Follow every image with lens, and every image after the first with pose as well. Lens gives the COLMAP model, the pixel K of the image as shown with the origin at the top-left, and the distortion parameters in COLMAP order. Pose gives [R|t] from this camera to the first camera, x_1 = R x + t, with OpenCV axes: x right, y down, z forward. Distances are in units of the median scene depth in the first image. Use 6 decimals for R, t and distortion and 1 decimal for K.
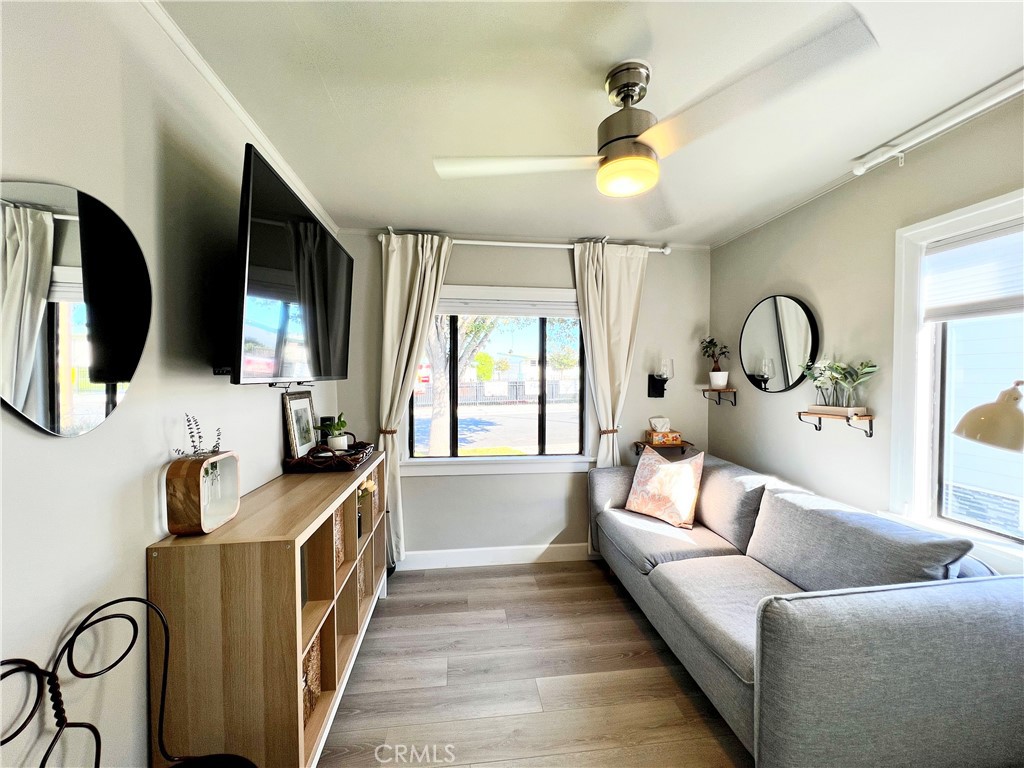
lens RADIAL K [[410.3, 0, 511.1], [0, 410.3, 383.7], [0, 0, 1]] dist [-0.002562, 0.000186]
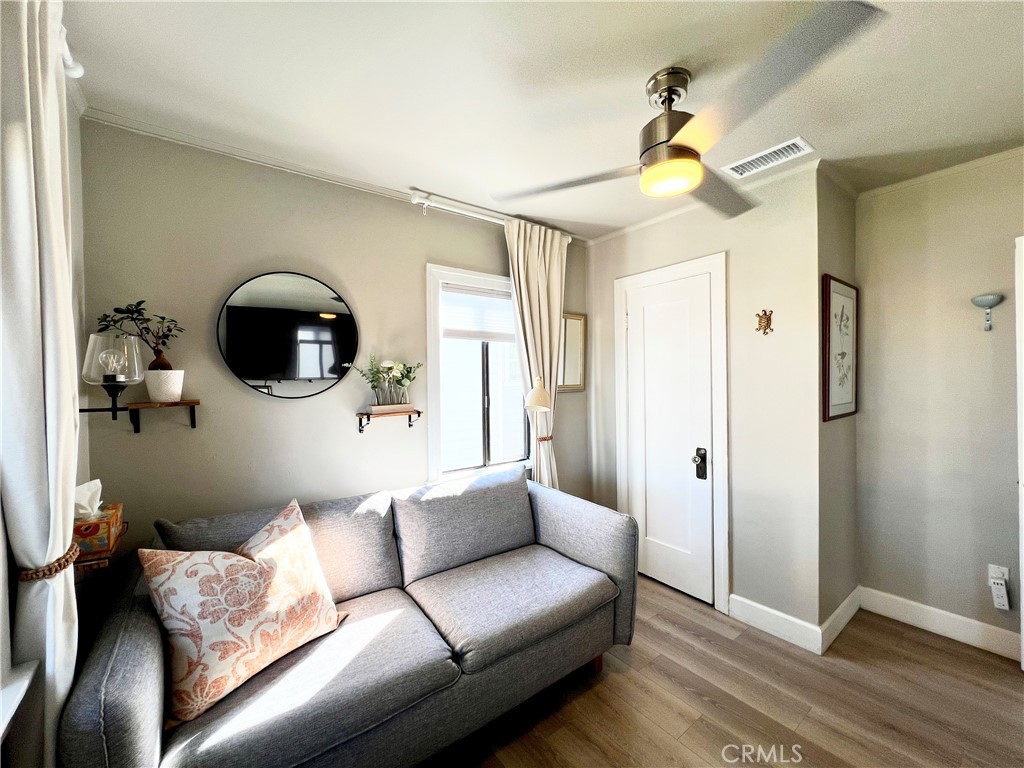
lens RADIAL K [[410.3, 0, 512.7], [0, 410.3, 383.1], [0, 0, 1]] dist [-0.002562, 0.000186]
pose [[-0.494717, -0.016167, 0.868904, -0.292526], [0.021181, 0.999306, 0.030653, -0.027338], [-0.868796, 0.033569, -0.494031, 1.280006]]
